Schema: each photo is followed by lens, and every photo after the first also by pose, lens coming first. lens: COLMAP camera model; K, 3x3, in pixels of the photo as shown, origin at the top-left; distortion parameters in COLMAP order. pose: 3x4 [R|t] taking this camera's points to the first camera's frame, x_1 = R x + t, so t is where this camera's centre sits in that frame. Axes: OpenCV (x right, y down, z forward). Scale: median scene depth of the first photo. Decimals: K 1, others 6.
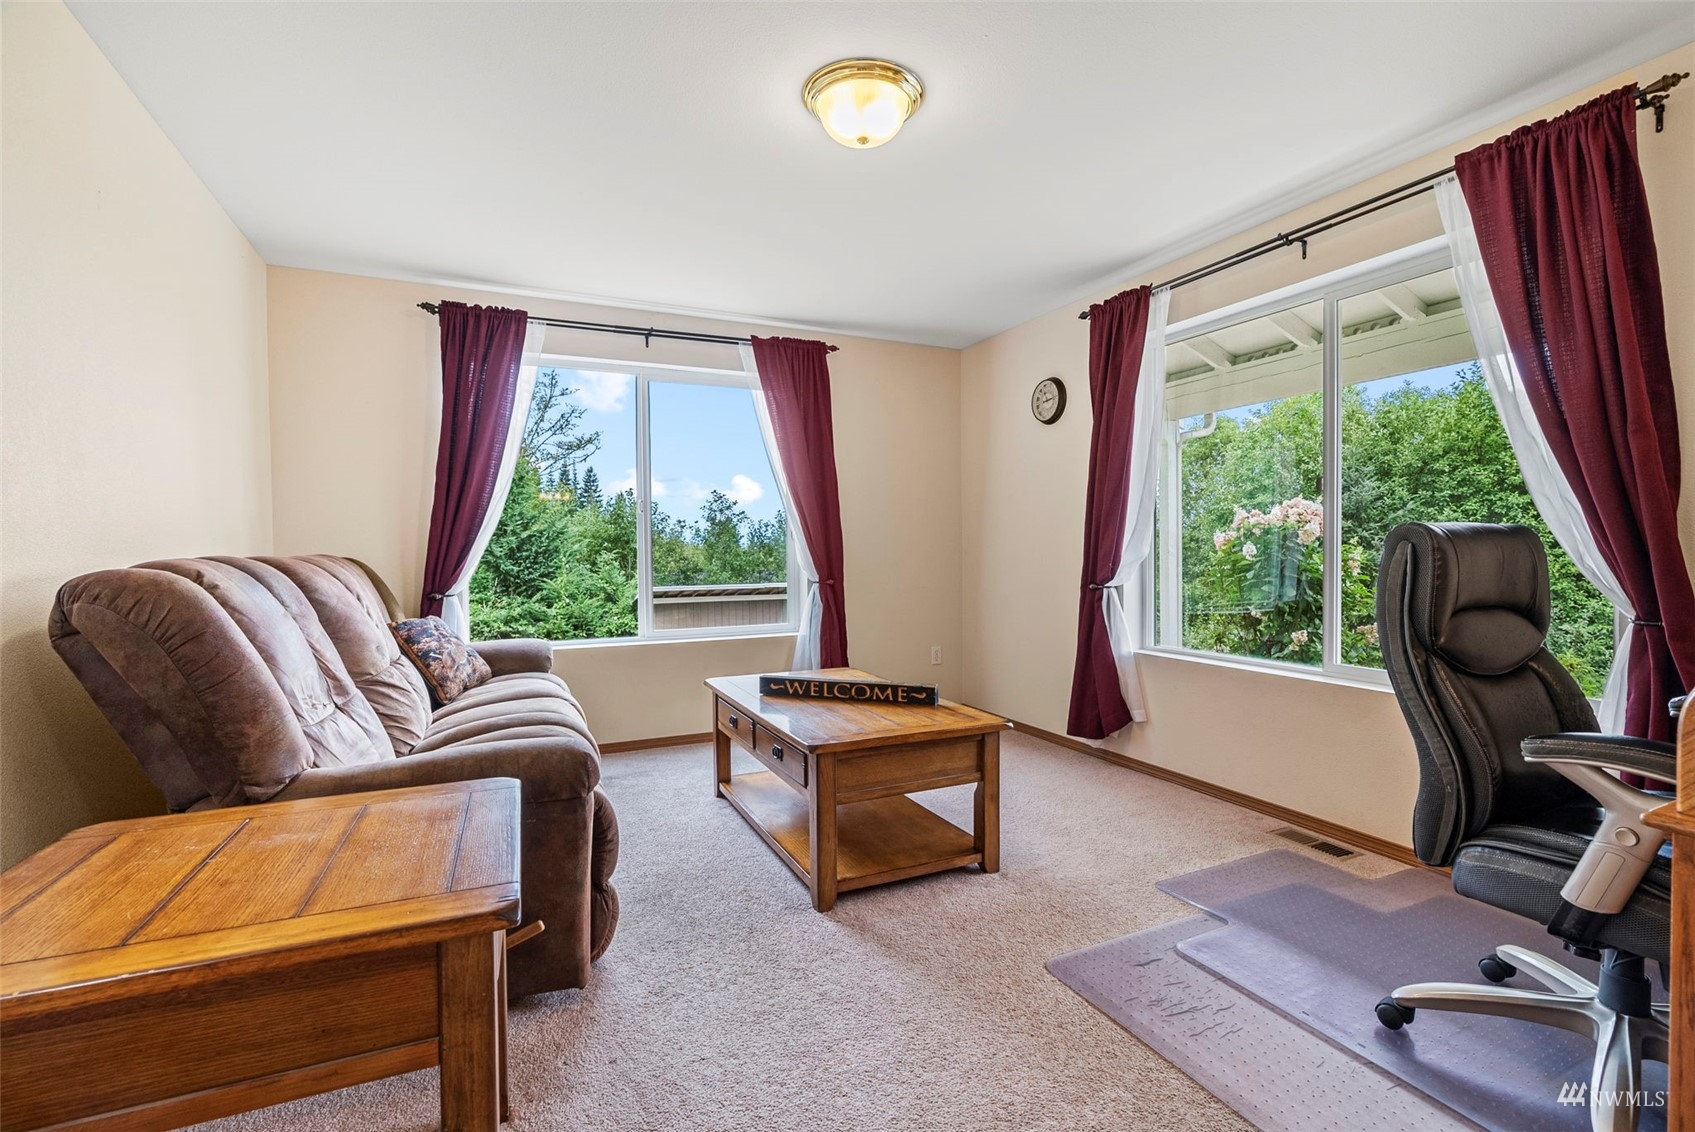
lens RADIAL K [[800.5, 0, 857.1], [0, 800.5, 569.1], [0, 0, 1]] dist [-0.007298, 0.000198]
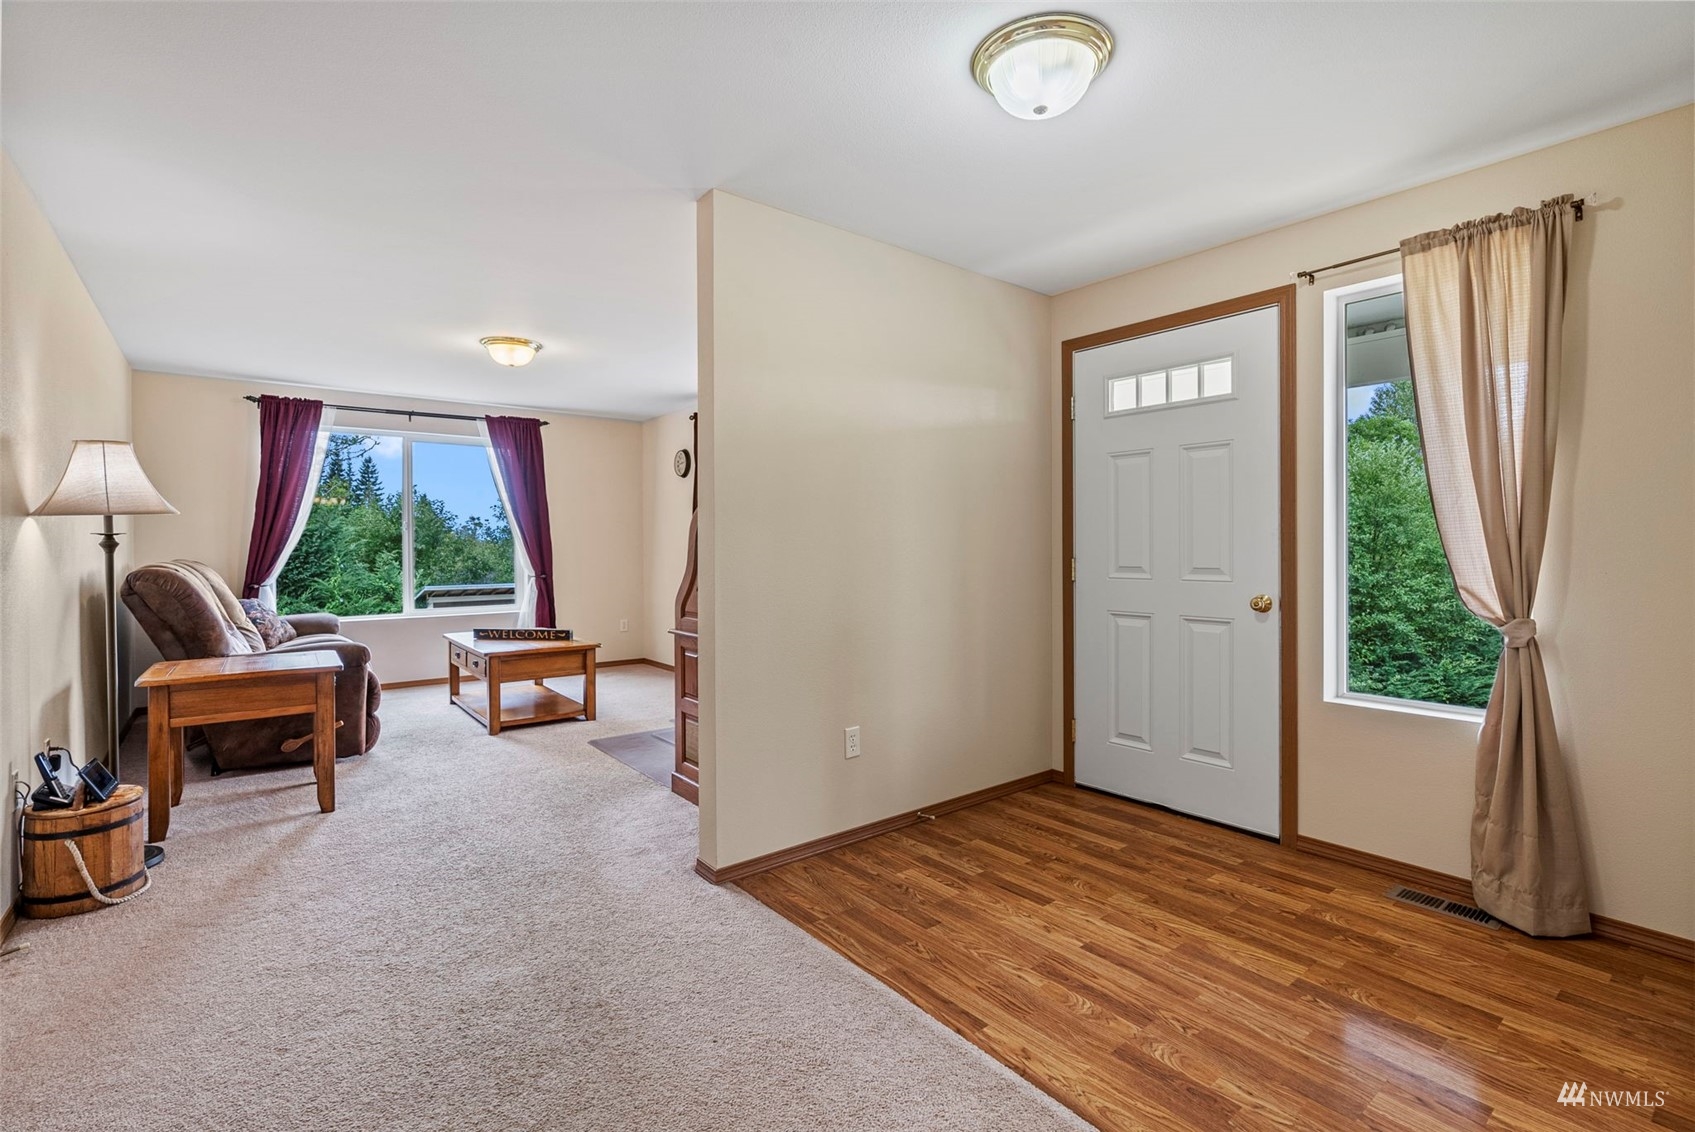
lens RADIAL K [[780.7, 0, 847.1], [0, 780.7, 553.2], [0, 0, 1]] dist [-0.000280, 0.000294]
pose [[0.973926, 0.000919, 0.226866, 0.240606], [0.003296, 0.999829, -0.018199, 0.001658], [-0.226844, 0.018472, 0.973756, -0.718228]]
